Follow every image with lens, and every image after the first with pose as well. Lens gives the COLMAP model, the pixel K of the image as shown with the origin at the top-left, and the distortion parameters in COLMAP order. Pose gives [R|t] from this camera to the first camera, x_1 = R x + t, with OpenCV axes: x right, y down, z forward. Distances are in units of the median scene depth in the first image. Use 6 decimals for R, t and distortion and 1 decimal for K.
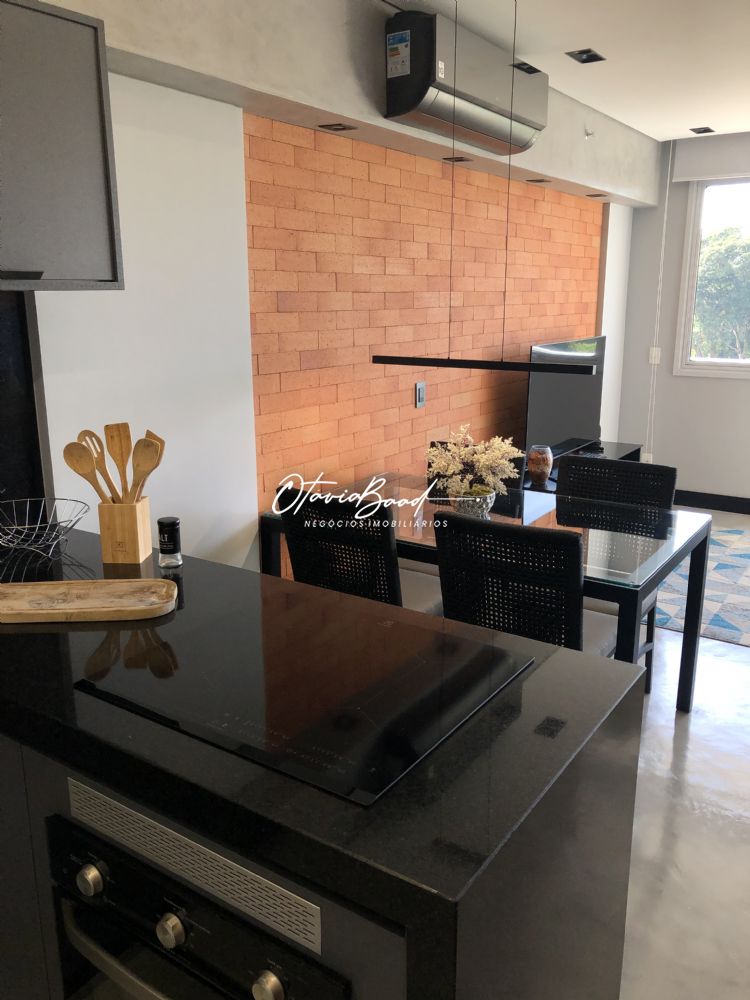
lens RADIAL K [[822.2, 0, 375.4], [0, 822.2, 496.3], [0, 0, 1]] dist [0.016411, -0.007666]
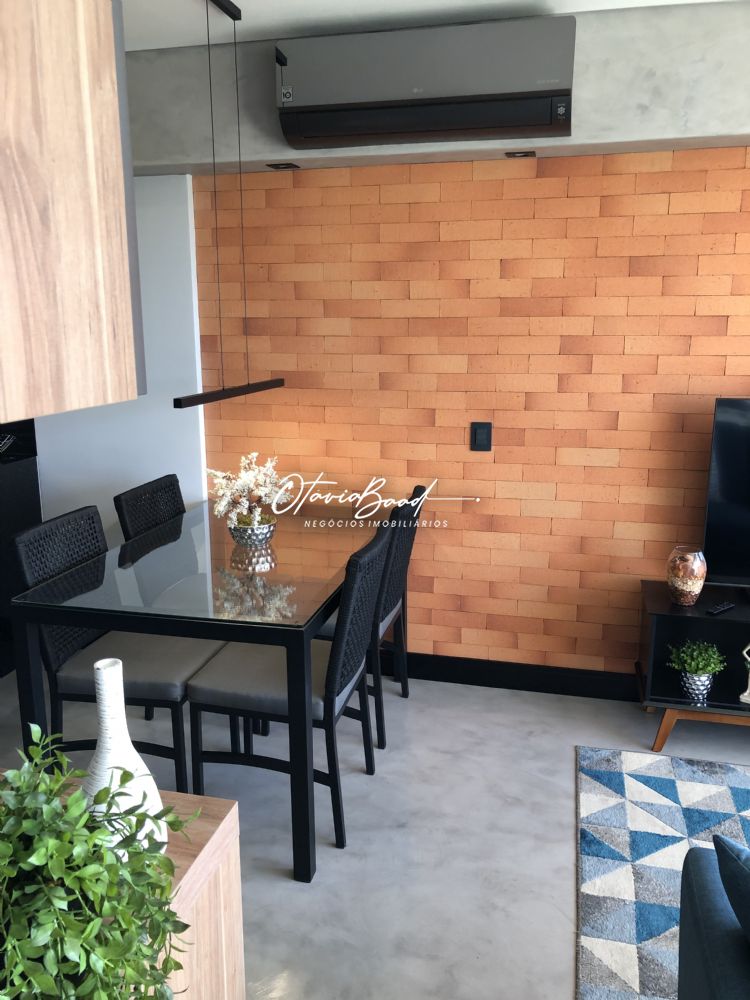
lens RADIAL K [[813.9, 0, 372.9], [0, 813.9, 507.7], [0, 0, 1]] dist [0.009338, 0.003966]
pose [[0.343310, 0.210767, -0.915268, 1.062569], [-0.225635, 0.964465, 0.137462, -0.188958], [0.911717, 0.159324, 0.378667, 0.773781]]
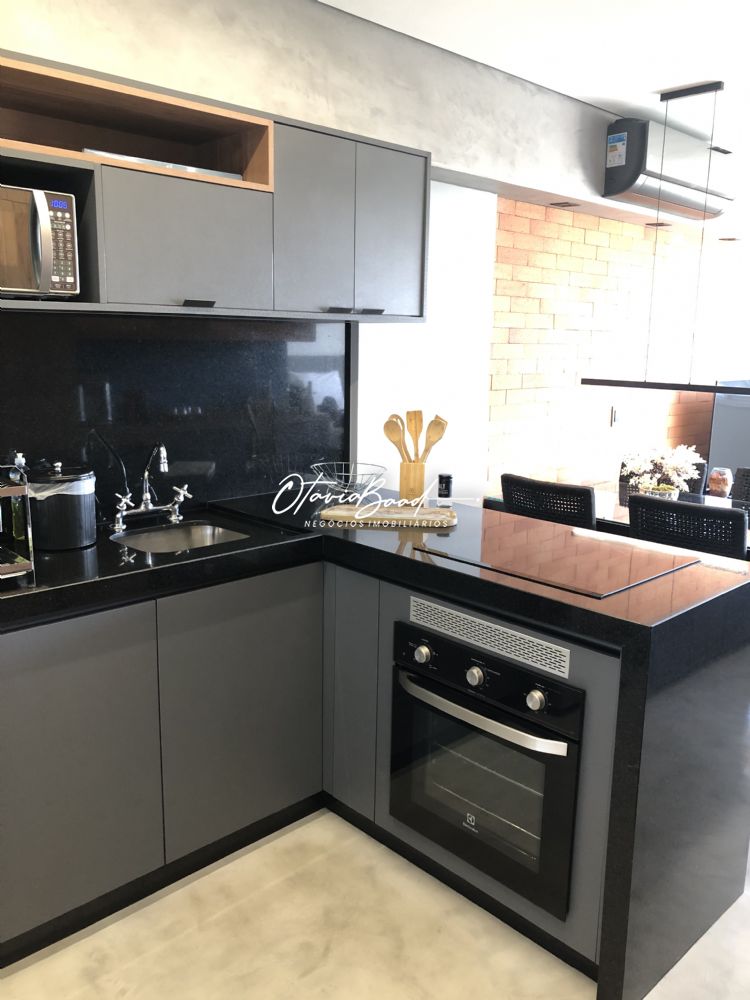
lens RADIAL K [[825.1, 0, 373.5], [0, 825.1, 488.4], [0, 0, 1]] dist [0.007366, 0.003346]
pose [[0.976862, 0.055174, -0.206631, -0.046204], [-0.067989, 0.996145, -0.055434, 0.092368], [0.202775, 0.068200, 0.976847, -0.306173]]
